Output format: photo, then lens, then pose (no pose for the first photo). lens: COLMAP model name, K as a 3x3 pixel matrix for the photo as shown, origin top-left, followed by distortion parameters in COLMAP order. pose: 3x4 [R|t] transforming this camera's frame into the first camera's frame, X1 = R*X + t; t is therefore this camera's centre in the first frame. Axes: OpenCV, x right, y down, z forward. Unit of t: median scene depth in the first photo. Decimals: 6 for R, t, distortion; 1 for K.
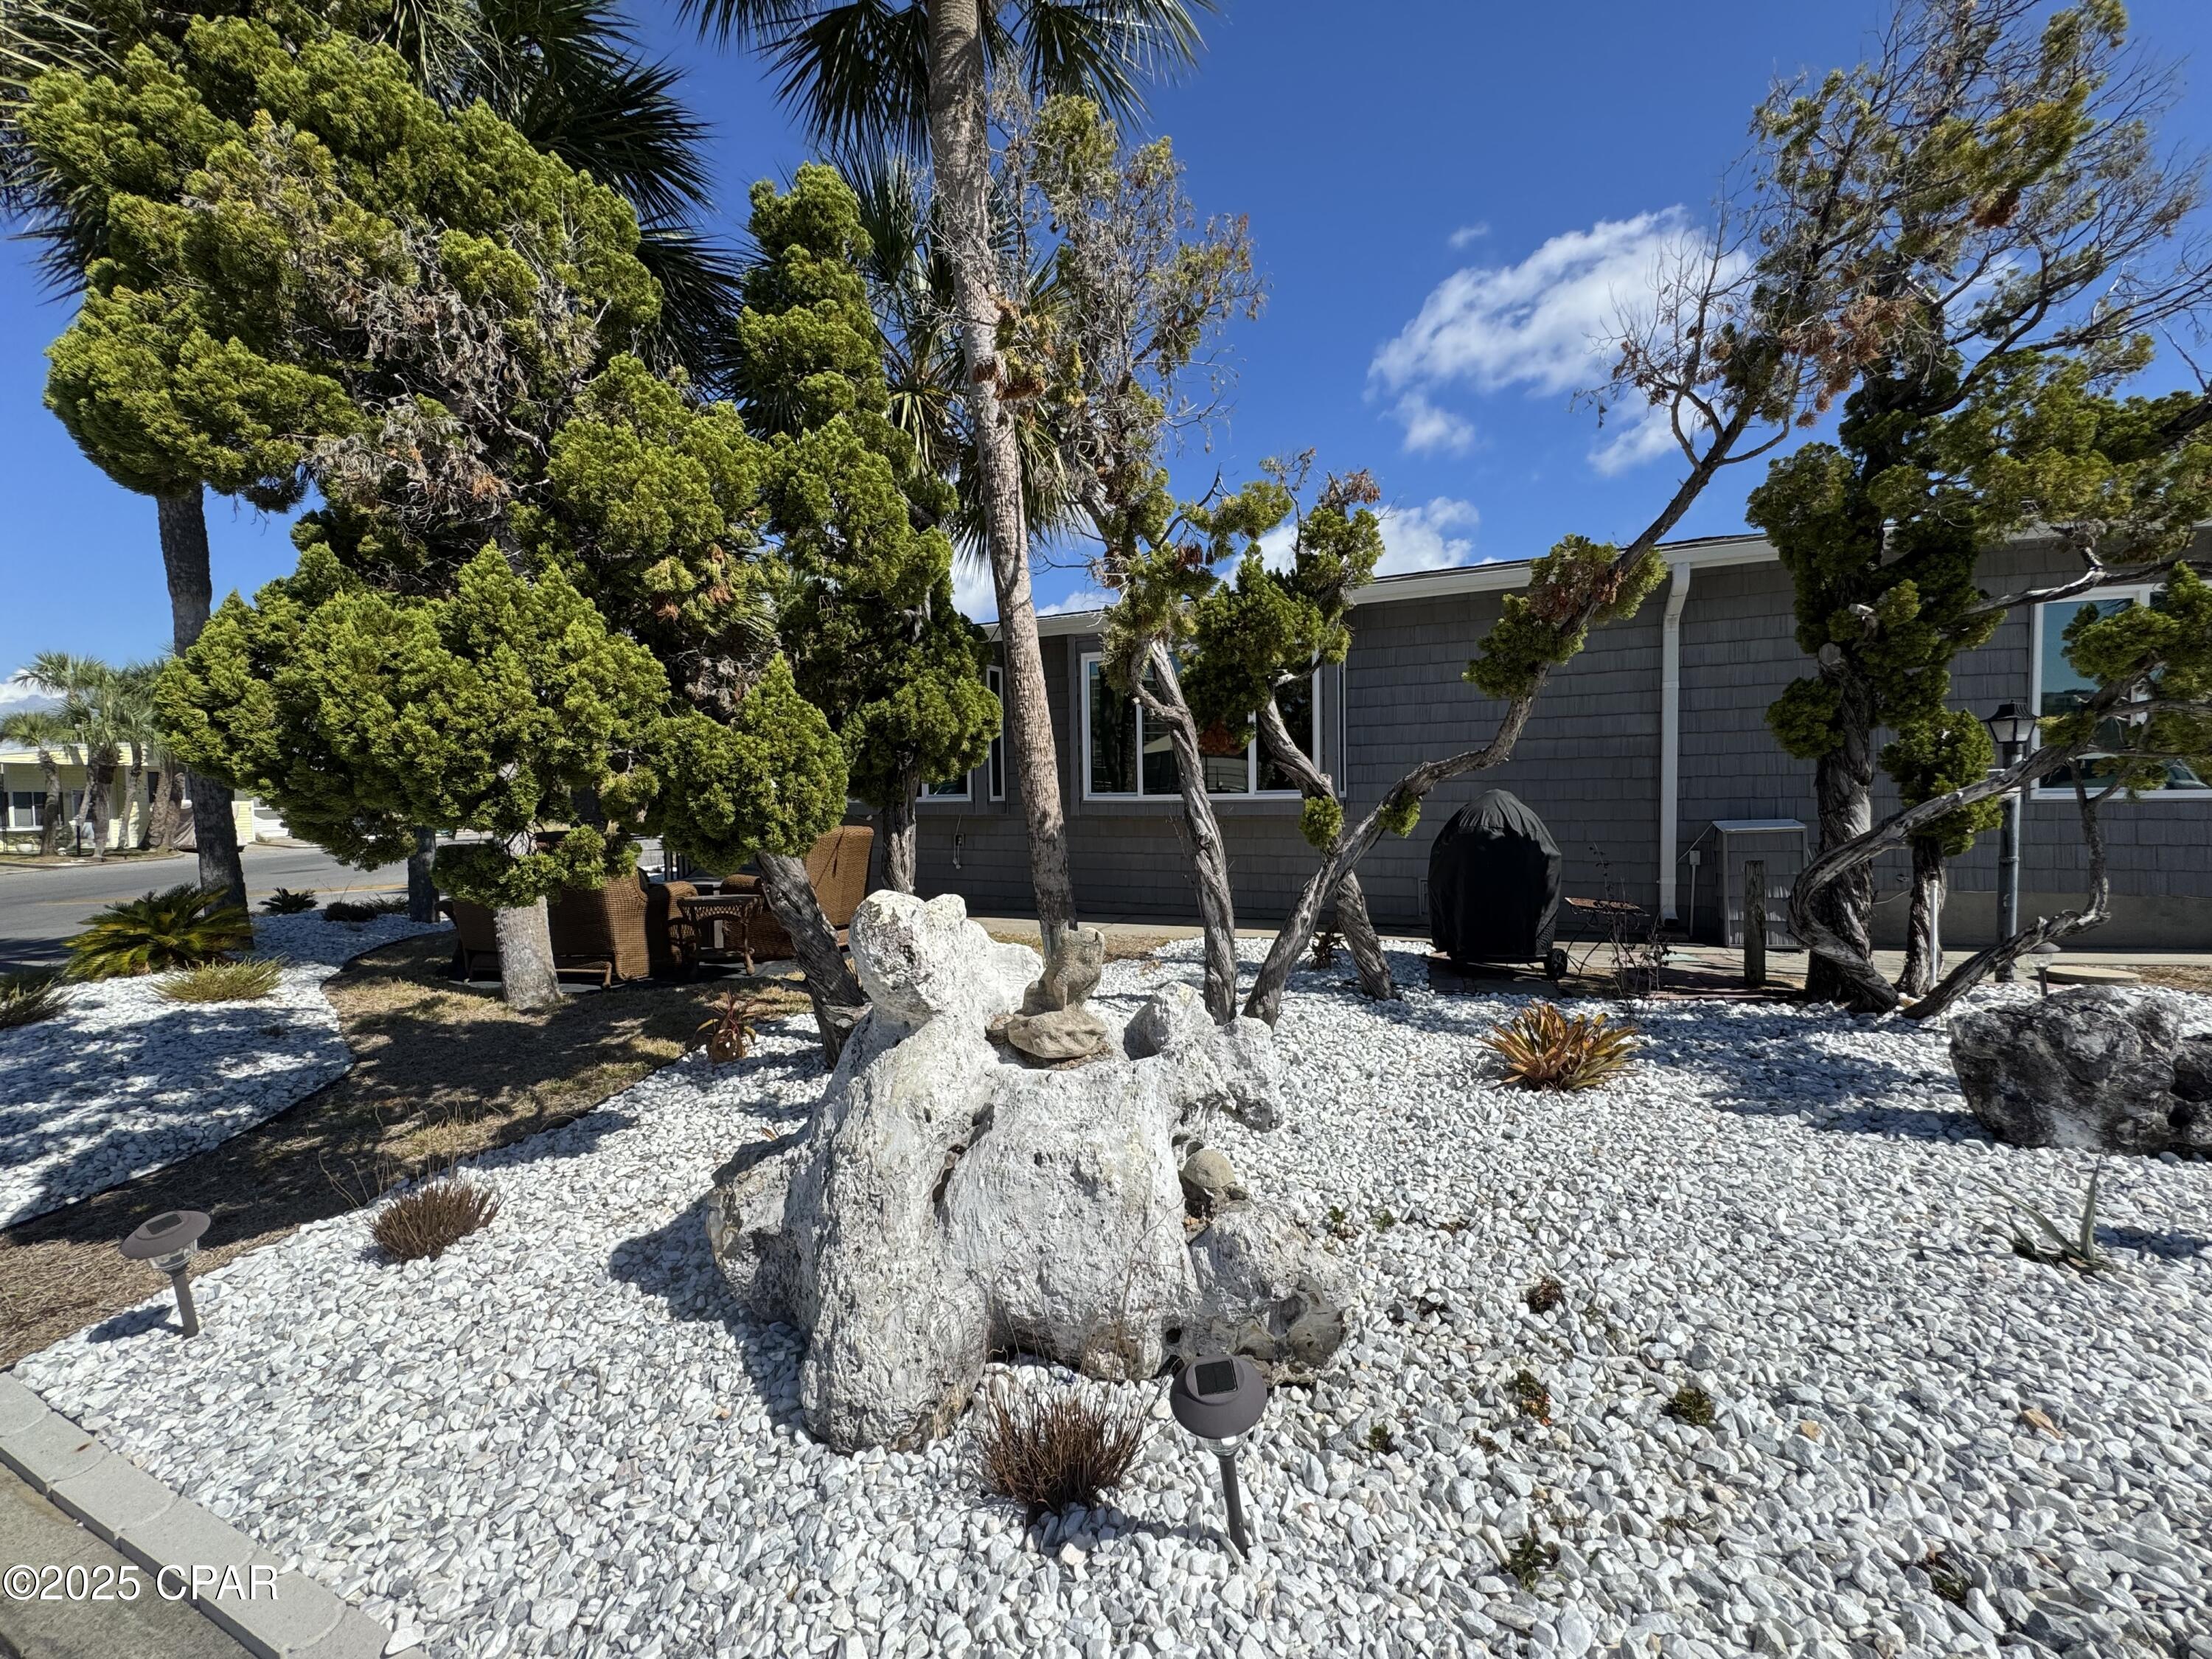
lens RADIAL K [[880.6, 0, 1106.0], [0, 880.6, 829.5], [0, 0, 1]] dist [-0.001382, 0.000513]
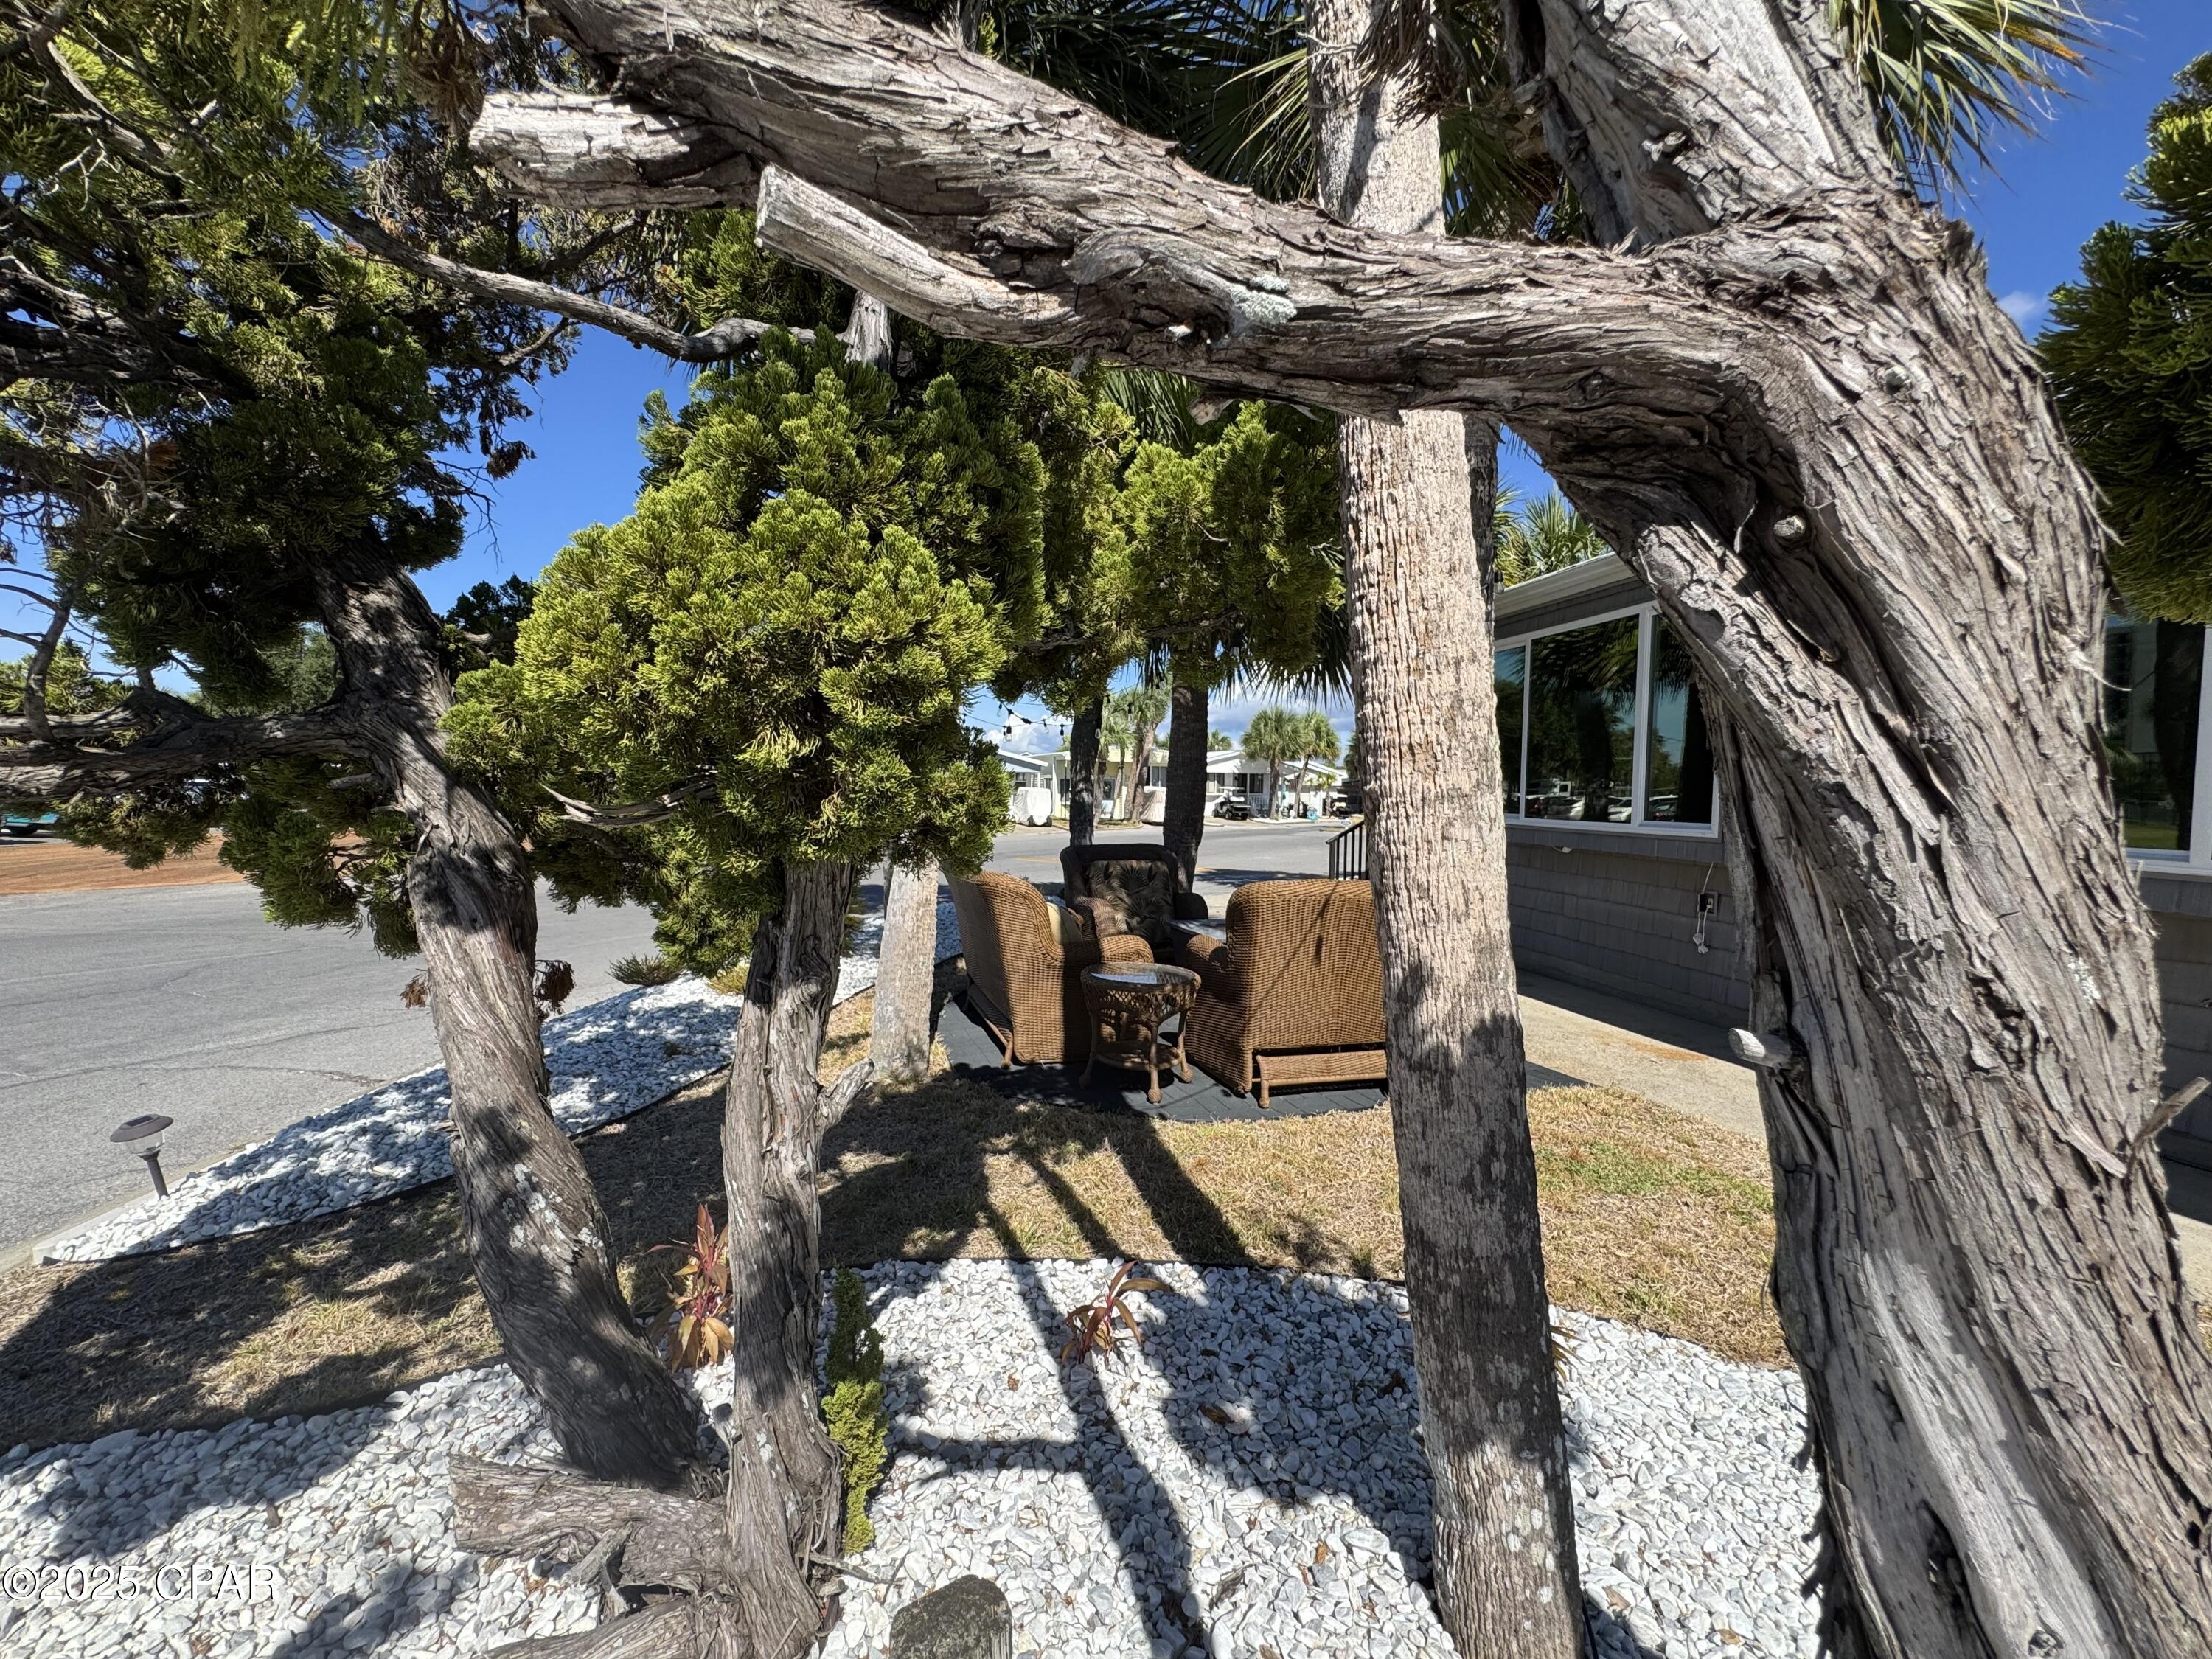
lens RADIAL K [[880.6, 0, 1106.0], [0, 880.6, 829.5], [0, 0, 1]] dist [-0.001382, 0.000513]
pose [[0.605591, 0.060905, -0.793442, 0.096757], [-0.056730, 0.997834, 0.033295, -0.069976], [0.793751, 0.024849, 0.607734, 0.760642]]
